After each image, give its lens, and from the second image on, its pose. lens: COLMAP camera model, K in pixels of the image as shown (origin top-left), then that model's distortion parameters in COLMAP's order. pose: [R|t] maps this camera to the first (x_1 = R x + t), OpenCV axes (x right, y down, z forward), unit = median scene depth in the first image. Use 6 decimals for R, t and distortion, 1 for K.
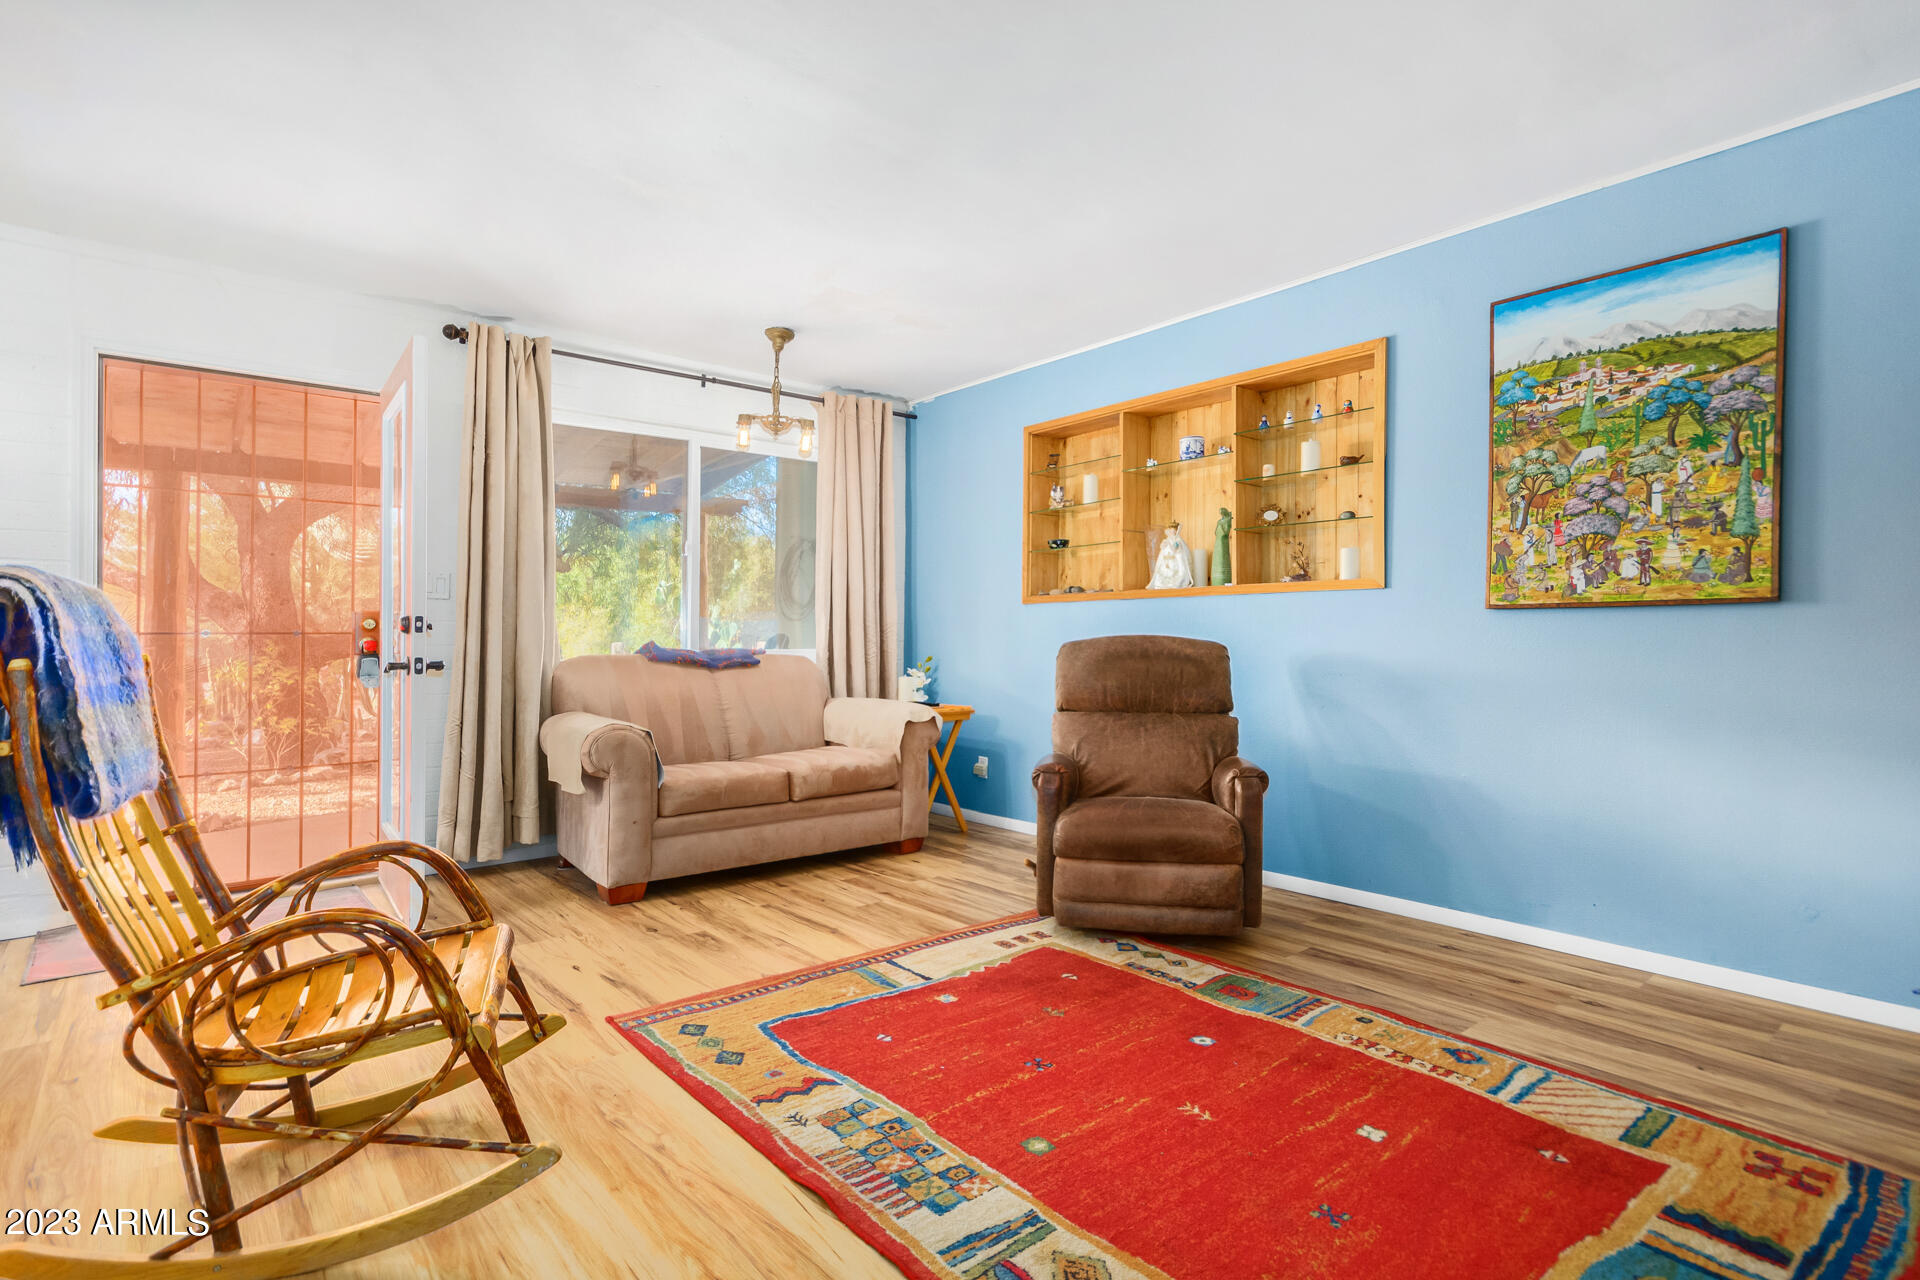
lens RADIAL K [[947.8, 0, 954.3], [0, 947.8, 625.3], [0, 0, 1]] dist [0.002088, 0.000911]
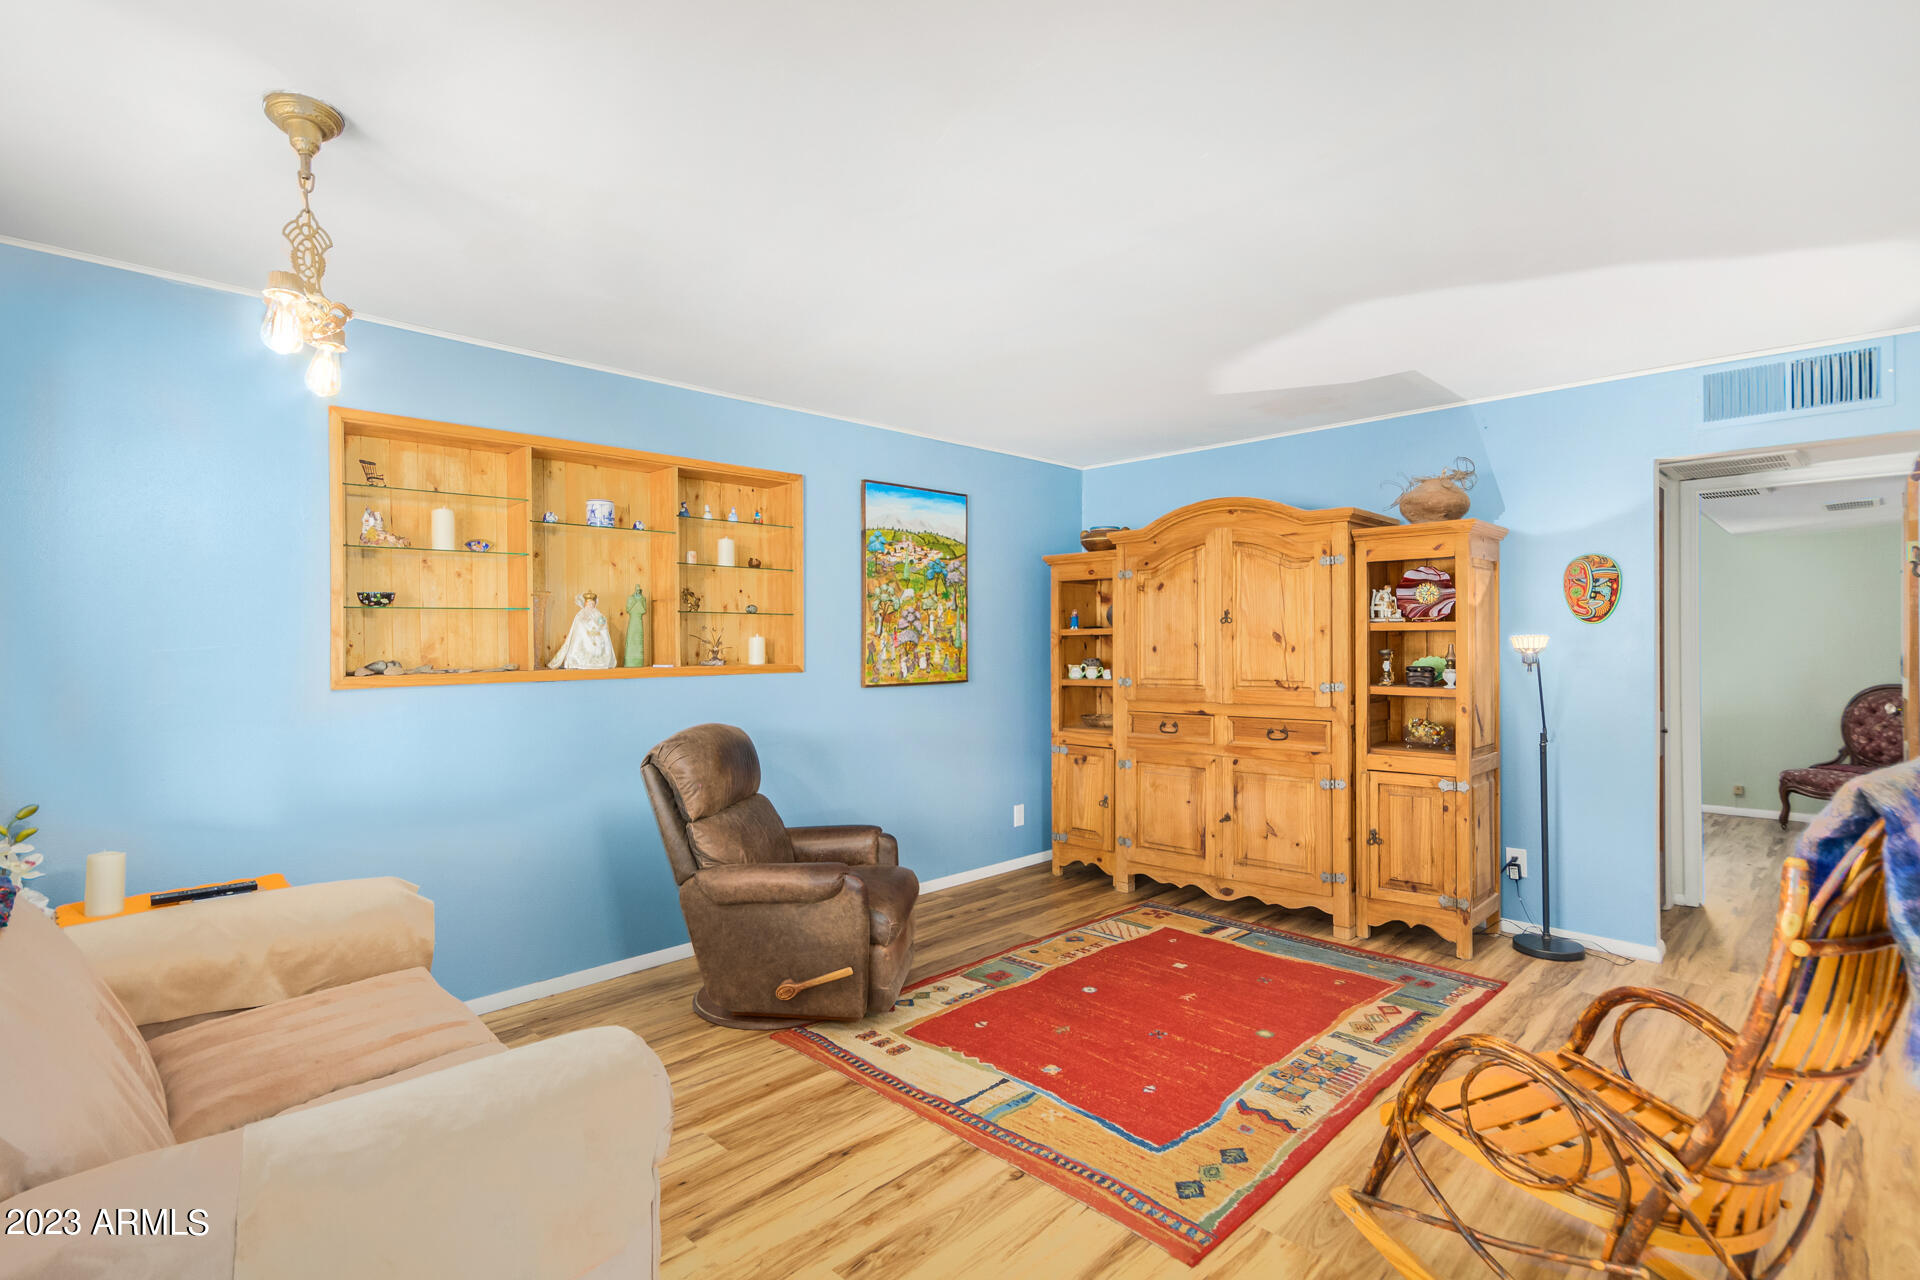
lens RADIAL K [[921.9, 0, 952.6], [0, 921.9, 648.5], [0, 0, 1]] dist [0.002139, 0.002921]
pose [[-0.086042, 0.001372, 0.996291, -1.009309], [-0.002033, 0.999997, -0.001553, -0.088207], [-0.996289, -0.002160, -0.086038, 1.144021]]
